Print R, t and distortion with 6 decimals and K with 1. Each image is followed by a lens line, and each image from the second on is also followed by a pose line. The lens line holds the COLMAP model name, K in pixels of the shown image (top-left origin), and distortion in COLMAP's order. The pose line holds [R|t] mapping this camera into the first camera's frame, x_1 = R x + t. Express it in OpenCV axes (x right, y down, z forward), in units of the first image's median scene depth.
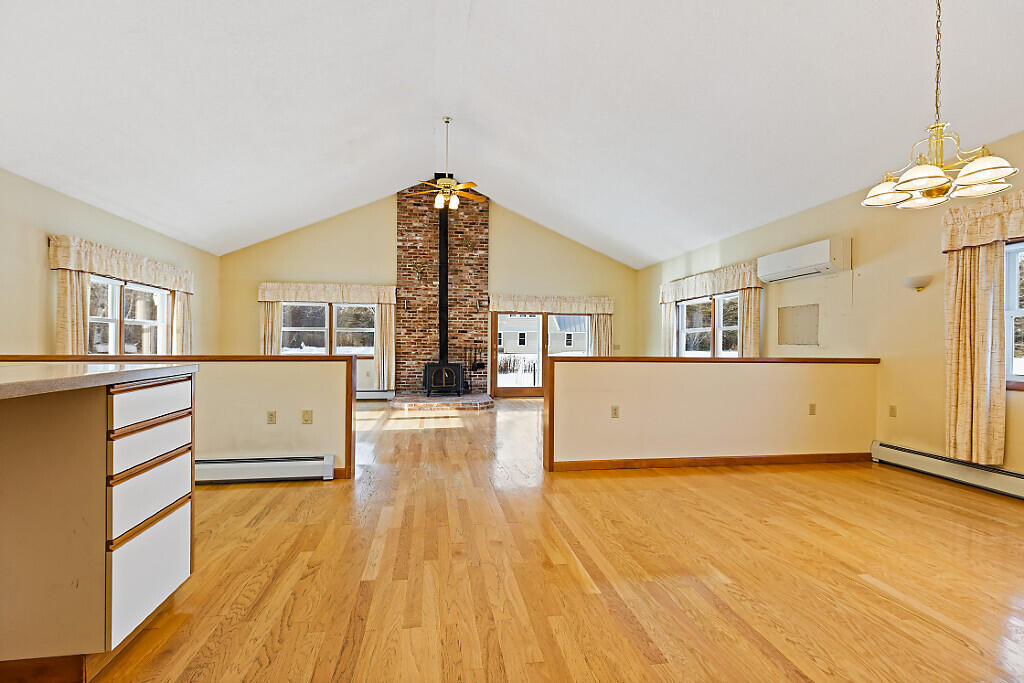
lens RADIAL K [[465.3, 0, 507.3], [0, 465.3, 341.4], [0, 0, 1]] dist [-0.004039, -0.000279]
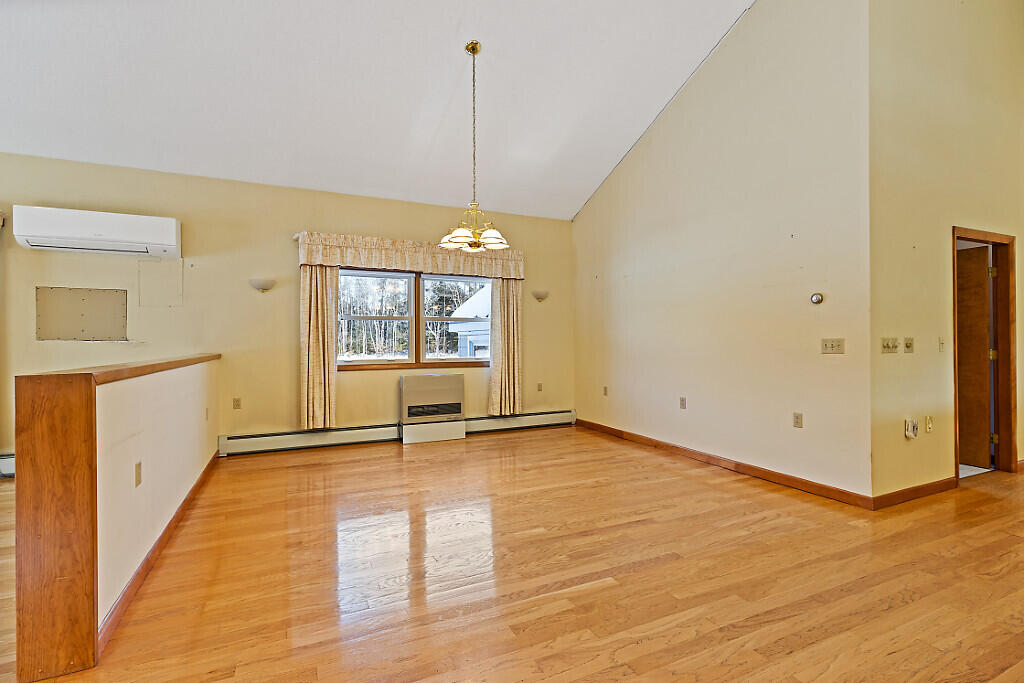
lens RADIAL K [[465.3, 0, 510.4], [0, 465.3, 341.6], [0, 0, 1]] dist [-0.004039, -0.000279]
pose [[-0.264786, -0.011268, 0.964241, -0.461217], [-0.001238, 0.999935, 0.011346, -0.002461], [-0.964306, 0.001810, -0.264782, 0.923735]]
